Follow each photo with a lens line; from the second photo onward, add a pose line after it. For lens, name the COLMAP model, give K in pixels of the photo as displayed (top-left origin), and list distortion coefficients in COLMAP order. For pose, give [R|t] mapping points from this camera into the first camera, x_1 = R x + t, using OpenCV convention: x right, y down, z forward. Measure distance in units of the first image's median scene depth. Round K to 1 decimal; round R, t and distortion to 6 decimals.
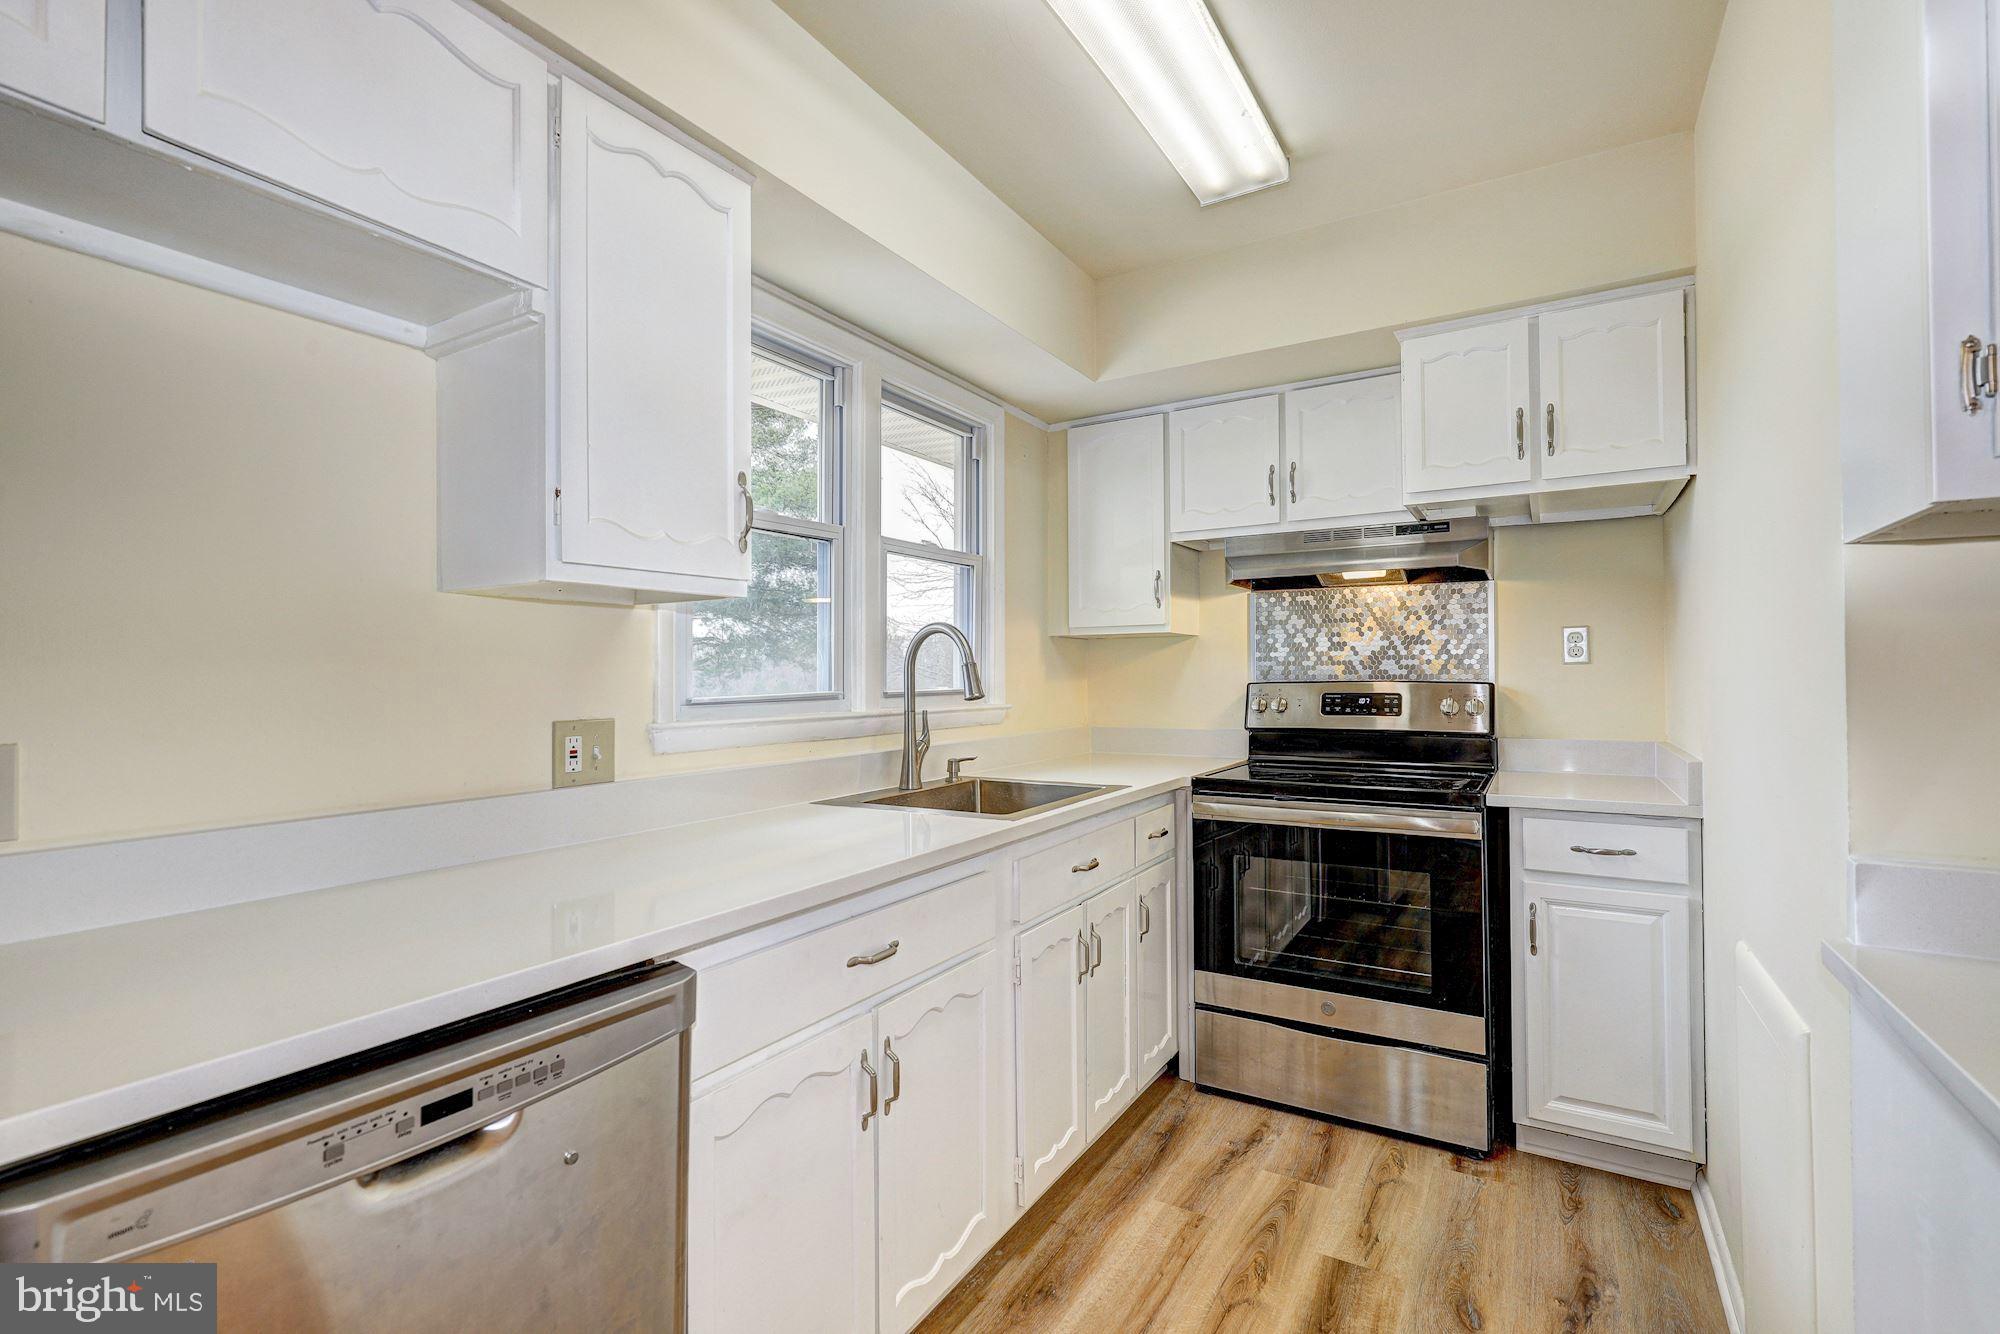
lens RADIAL K [[902.0, 0, 1006.3], [0, 902.0, 662.6], [0, 0, 1]] dist [0.001047, 0.000031]
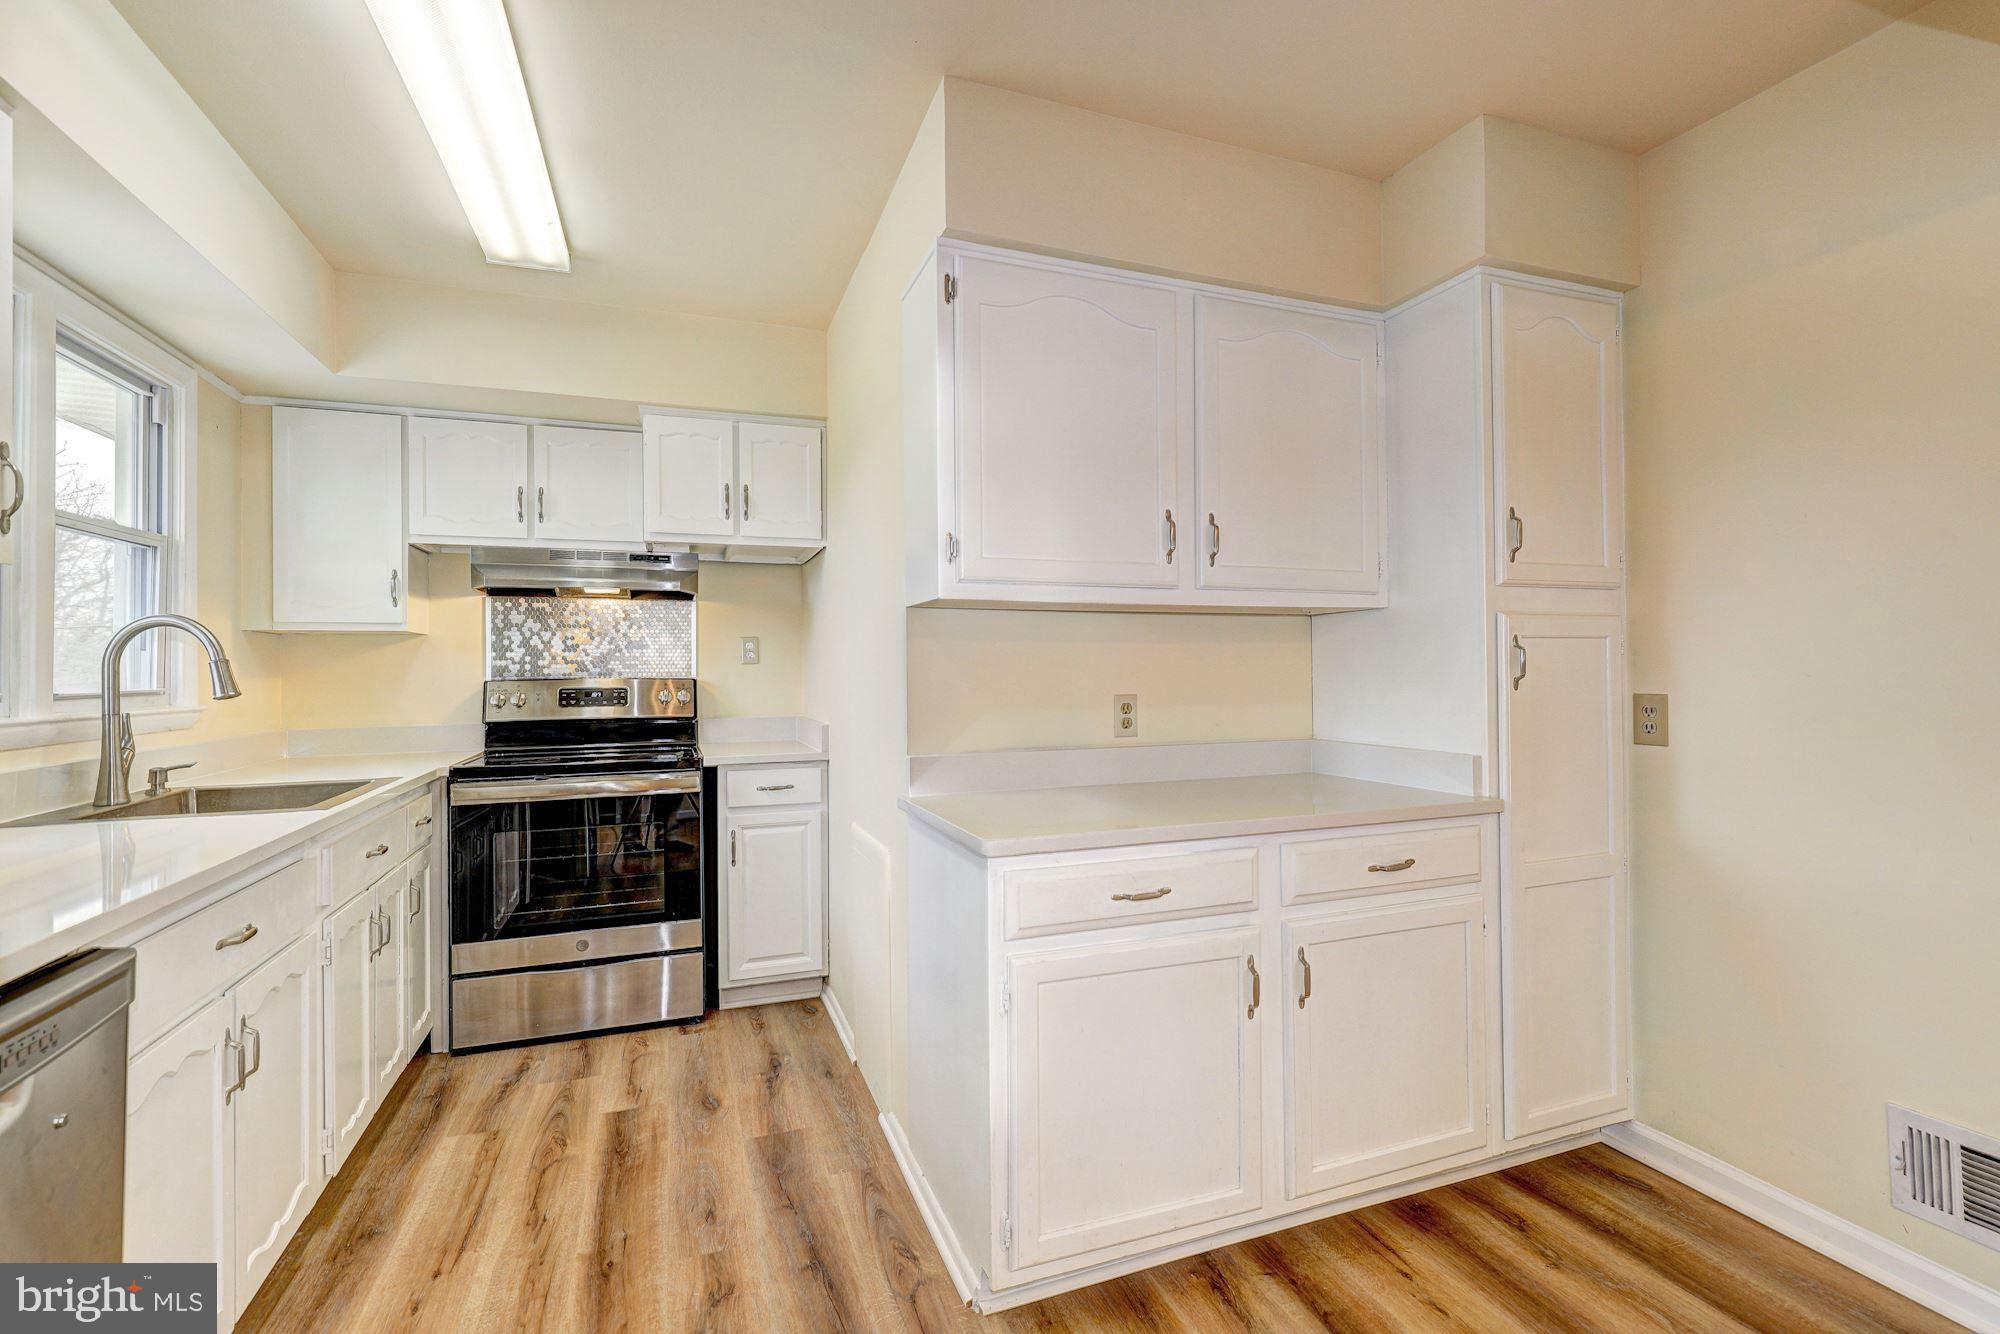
lens RADIAL K [[902.0, 0, 1006.6], [0, 902.0, 663.7], [0, 0, 1]] dist [0.001047, 0.000031]
pose [[0.621952, 0.005137, 0.783038, -0.268584], [-0.005611, 0.999982, -0.002104, 0.001777], [-0.783035, -0.003085, 0.621970, -0.229953]]
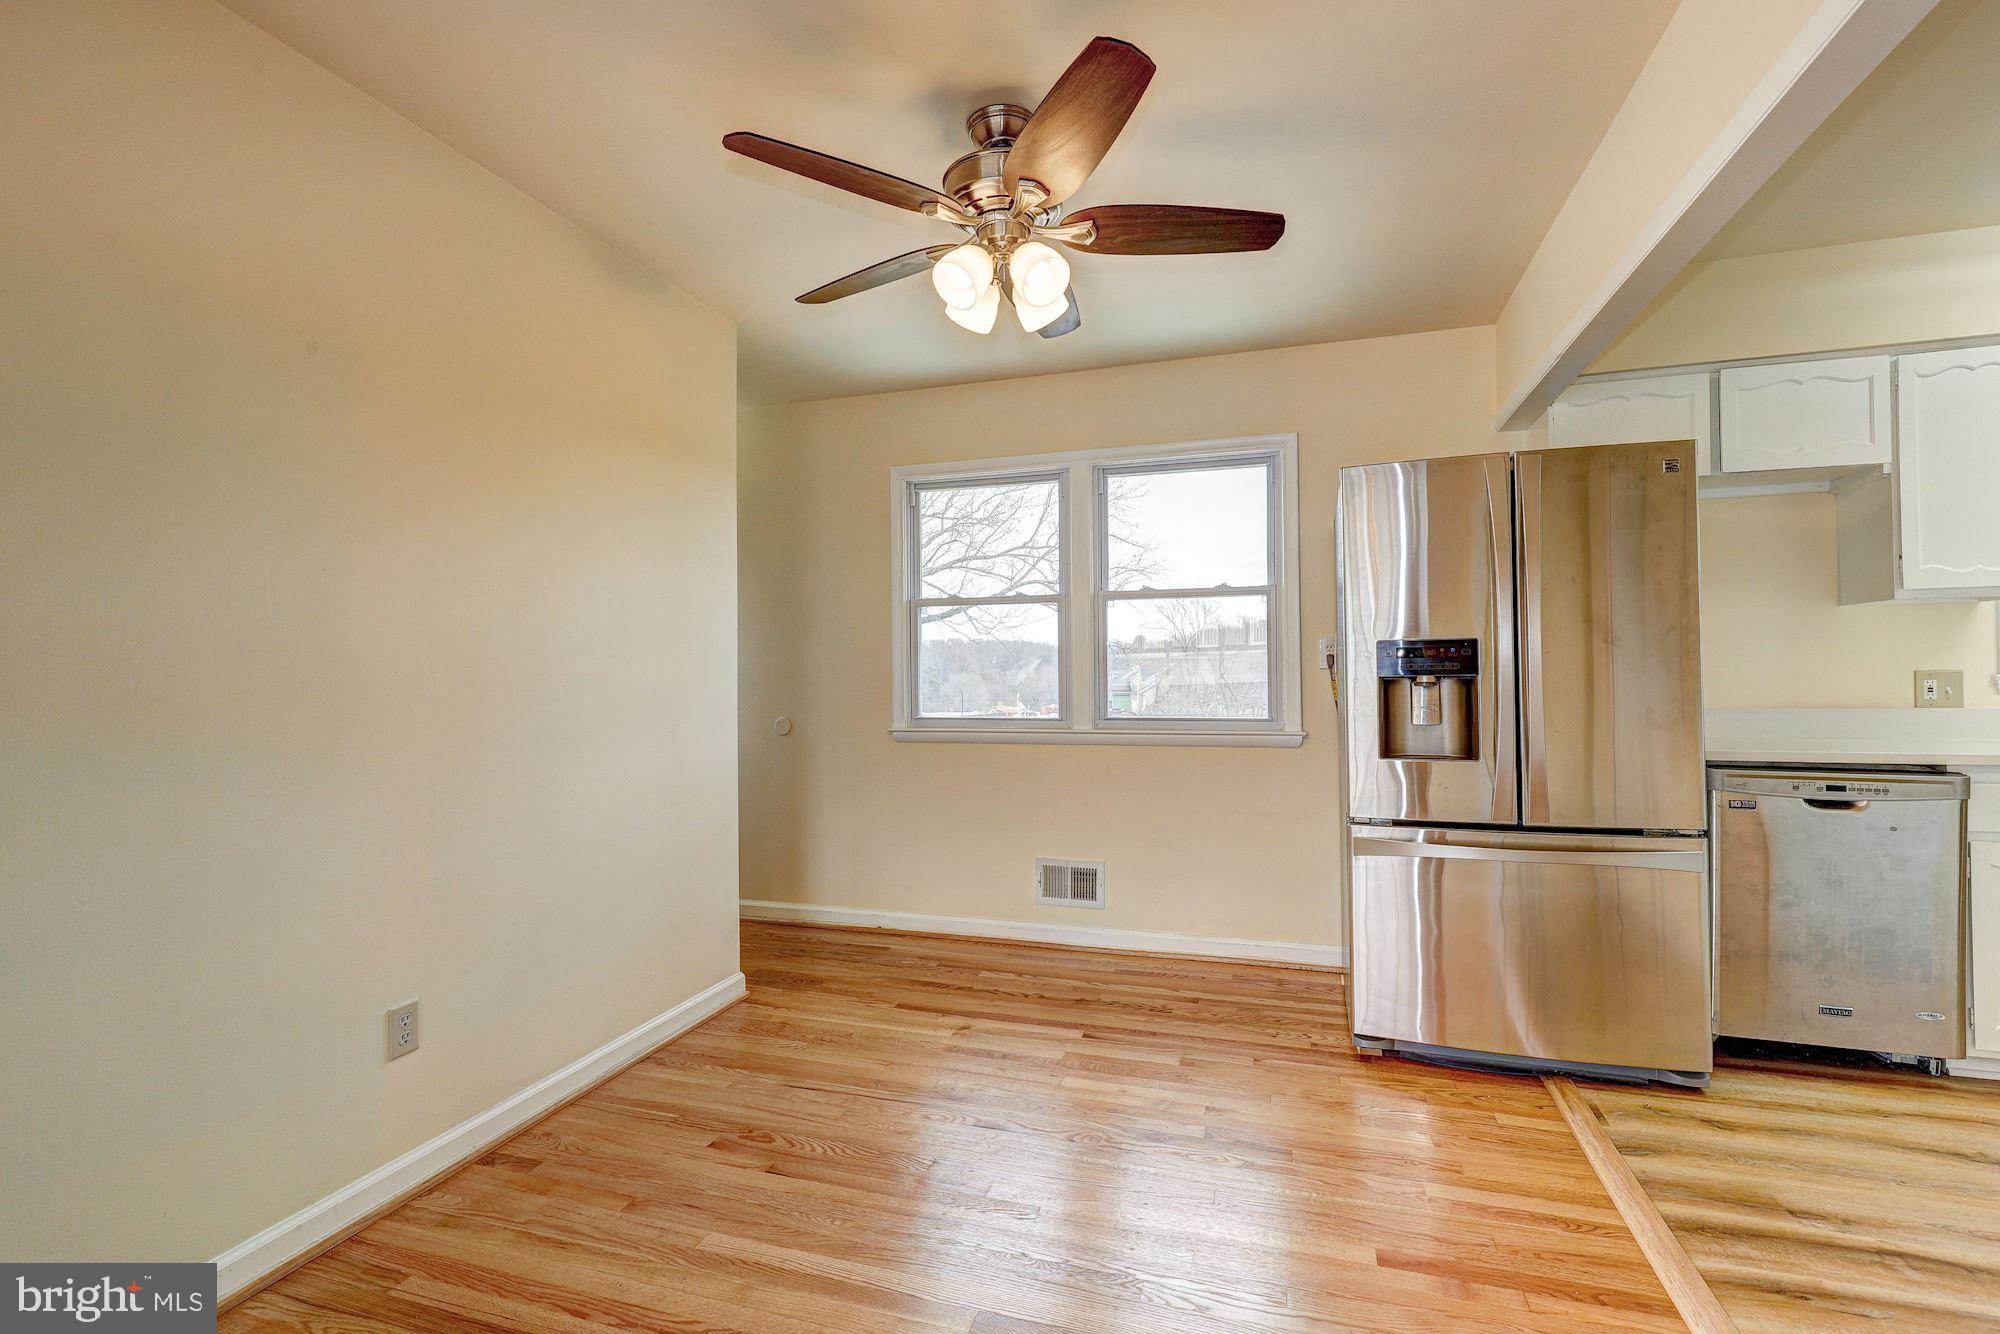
lens RADIAL K [[902.0, 0, 1008.8], [0, 902.0, 663.5], [0, 0, 1]] dist [0.001047, 0.000031]
pose [[0.231523, -0.007549, -0.972800, 0.622338], [0.021018, 0.999775, -0.002756, 0.012327], [0.972602, -0.019808, 0.231630, -0.881570]]
